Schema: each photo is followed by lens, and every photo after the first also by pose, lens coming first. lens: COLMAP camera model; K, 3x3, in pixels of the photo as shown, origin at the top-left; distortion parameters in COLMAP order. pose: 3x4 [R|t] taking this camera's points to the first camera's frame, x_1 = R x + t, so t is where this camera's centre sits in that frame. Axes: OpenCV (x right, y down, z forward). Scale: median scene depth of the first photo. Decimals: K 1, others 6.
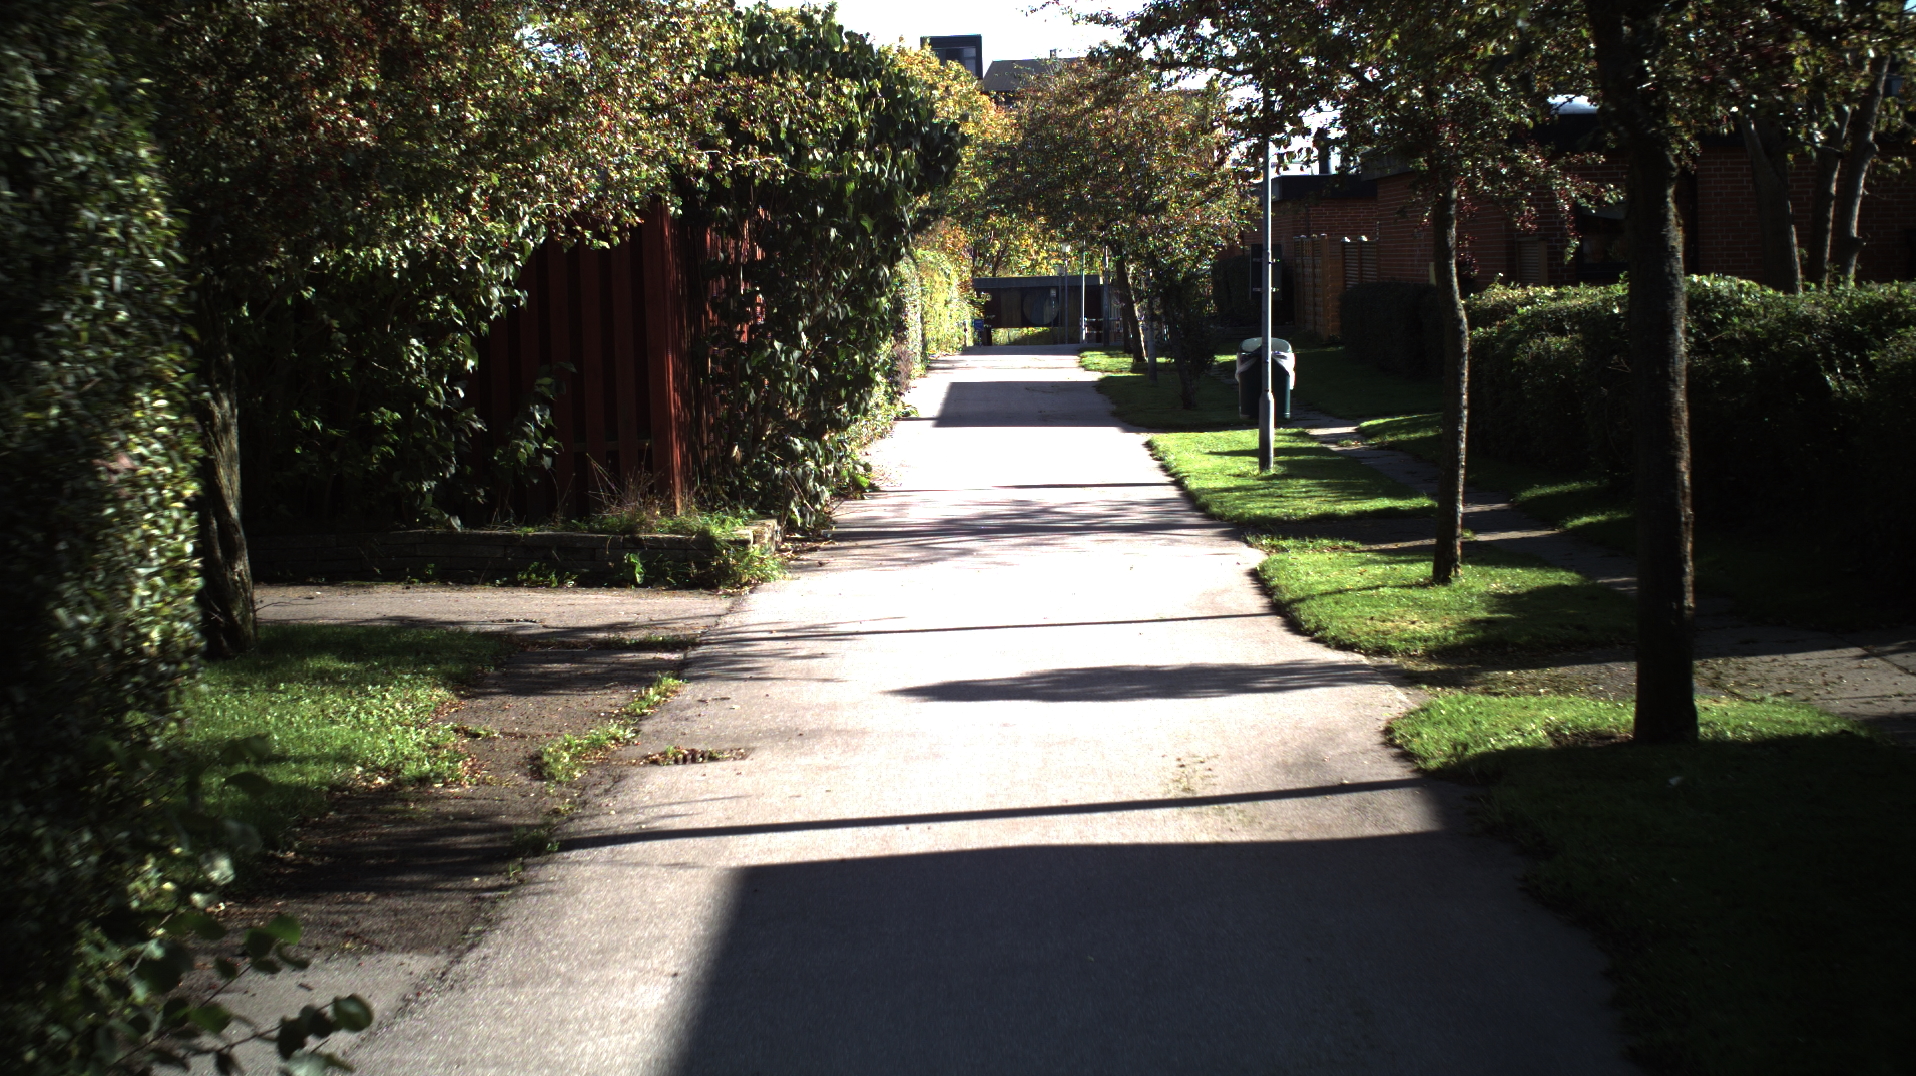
lens RADIAL K [[3461.9, 0, 955.3], [0, 3461.9, 543.5], [0, 0, 1]] dist [-0.266752, 0.000000]
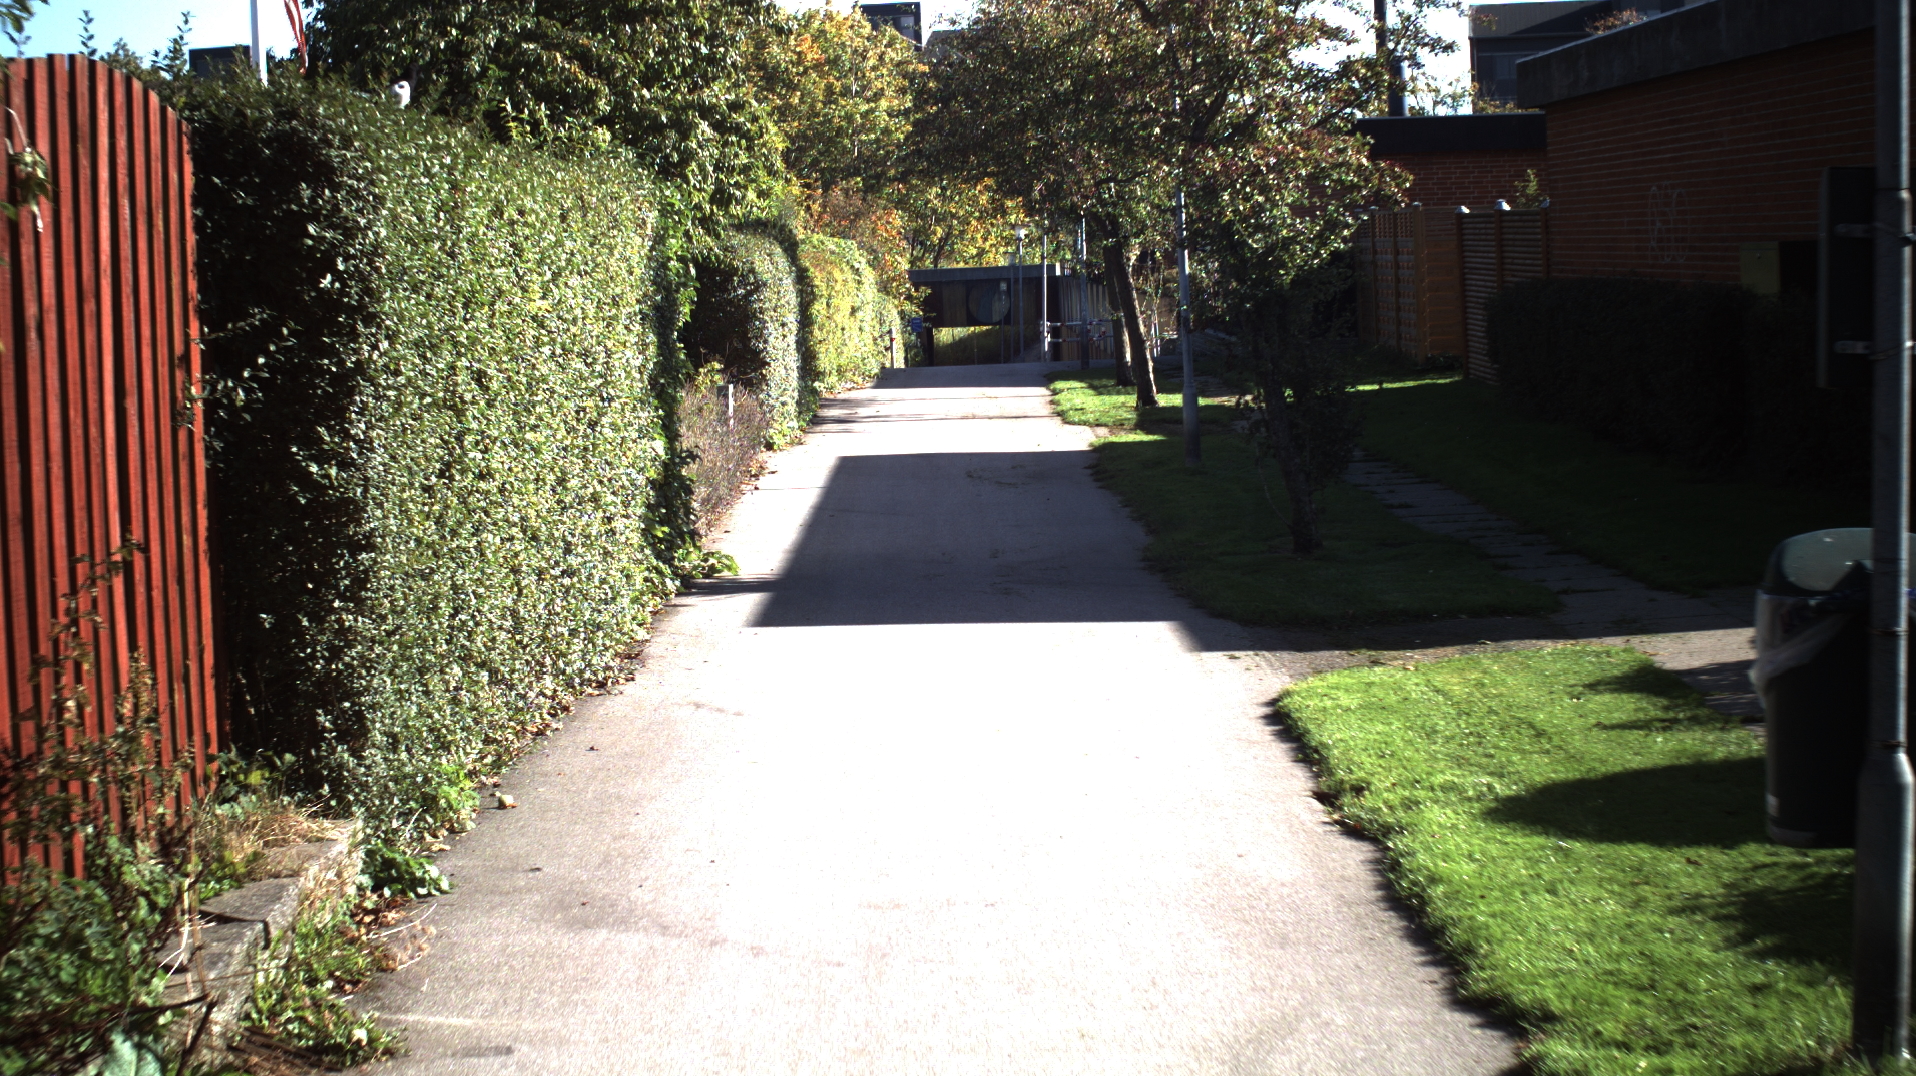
lens RADIAL K [[3461.9, 0, 957.3], [0, 3461.9, 528.7], [0, 0, 1]] dist [-0.266752, 0.000000]
pose [[0.999817, -0.012028, 0.014901, 0.012756], [0.012045, 0.999927, -0.001072, -0.043506], [-0.014887, 0.001252, 0.999888, 0.538304]]
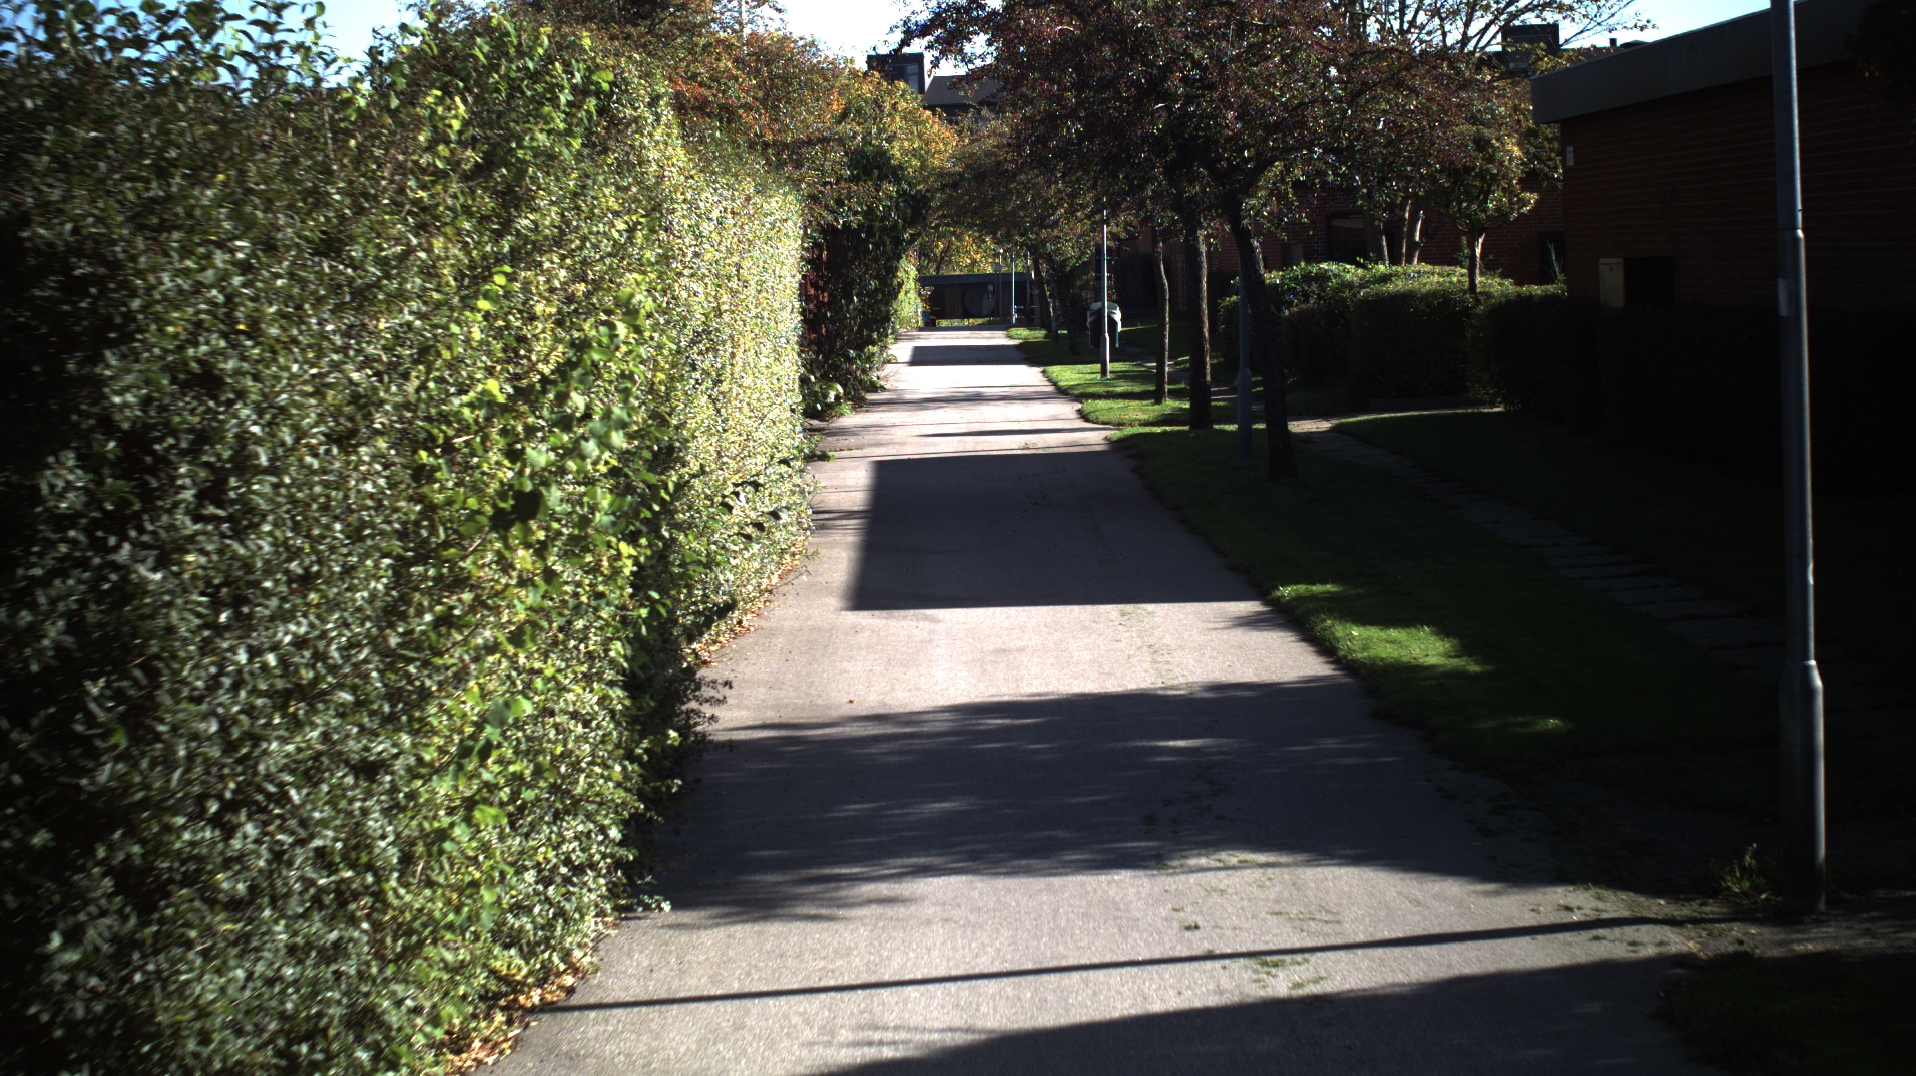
lens RADIAL K [[3461.9, 0, 959.4], [0, 3461.9, 535.3], [0, 0, 1]] dist [-0.266752, 0.000000]
pose [[0.999782, -0.011283, 0.017566, -0.011050], [0.011322, 0.999934, -0.002096, 0.044158], [-0.017541, 0.002294, 0.999844, -0.538840]]
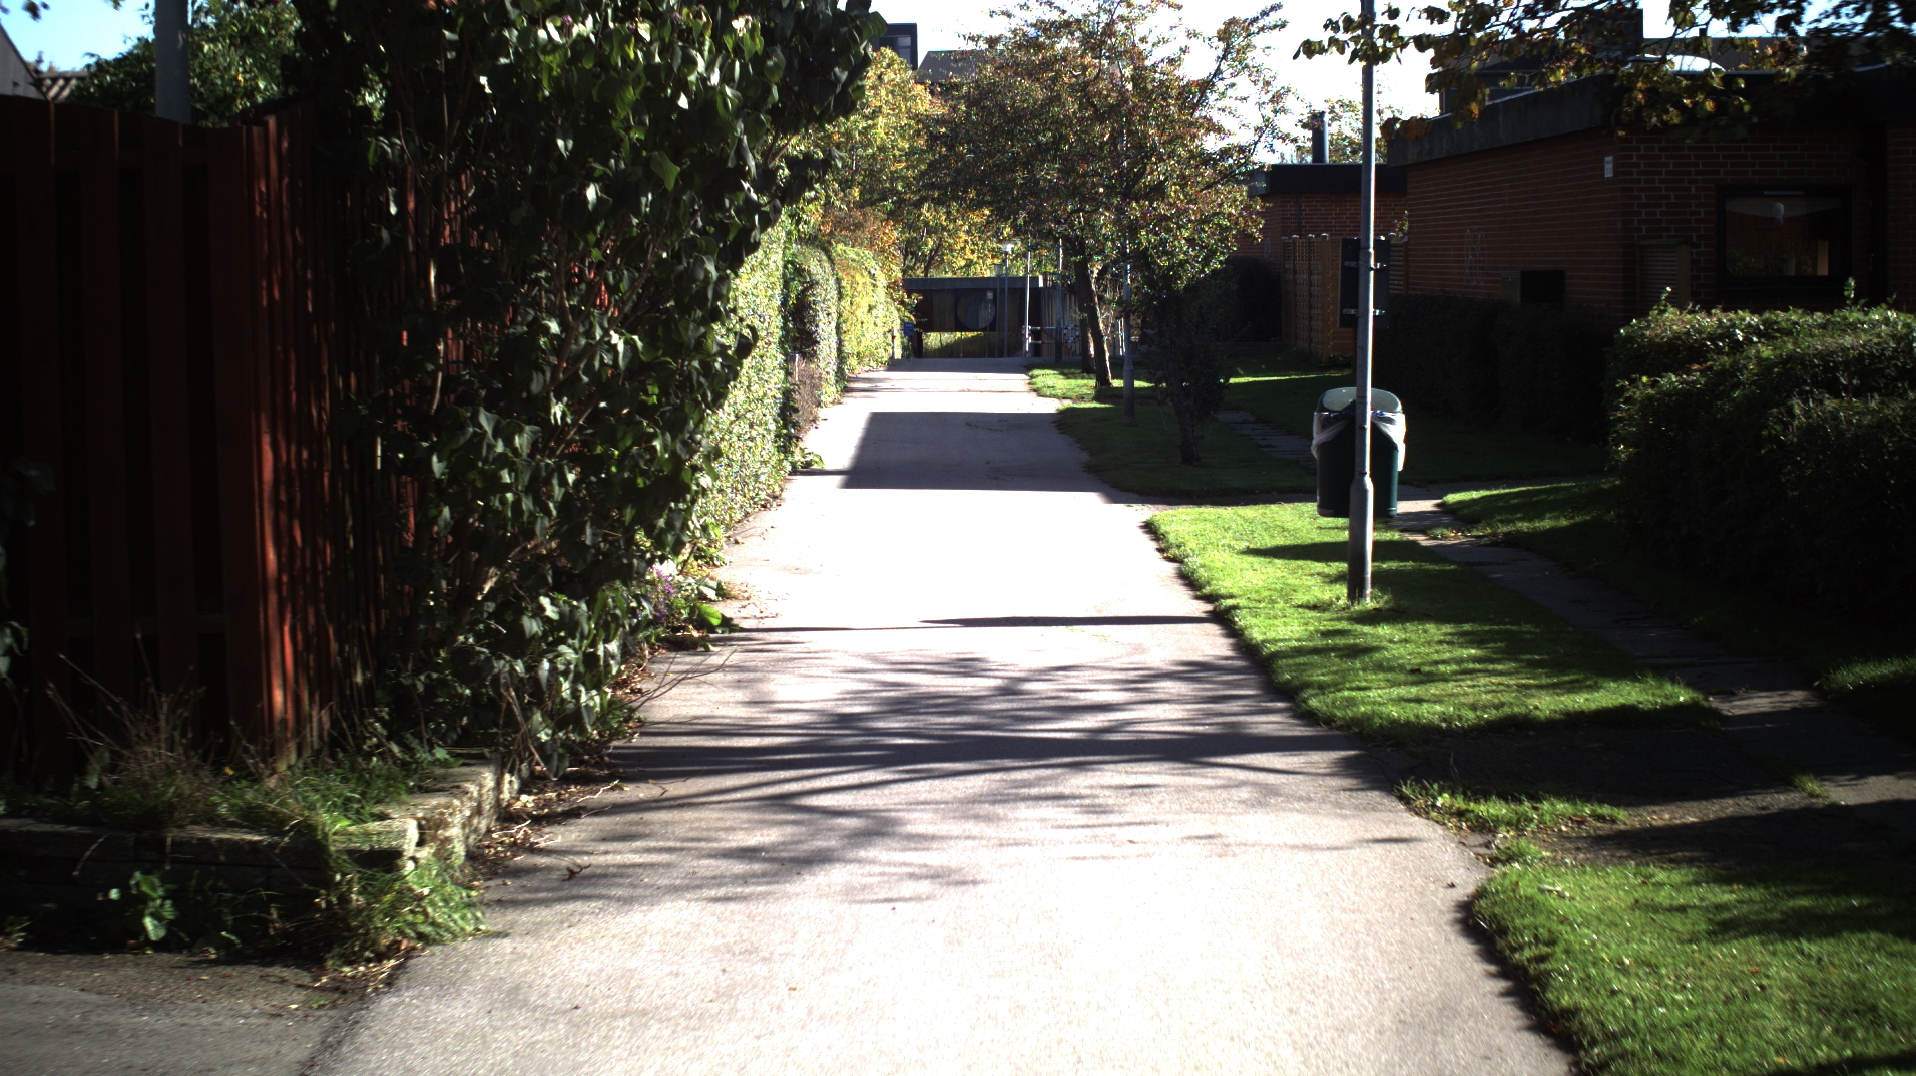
lens RADIAL K [[3461.9, 0, 962.8], [0, 3461.9, 535.9], [0, 0, 1]] dist [-0.266752, 0.000000]
pose [[0.999603, 0.015998, 0.023188, 0.002300], [-0.015953, 0.999870, -0.002131, -0.021729], [-0.023219, 0.001760, 0.999729, 0.268973]]
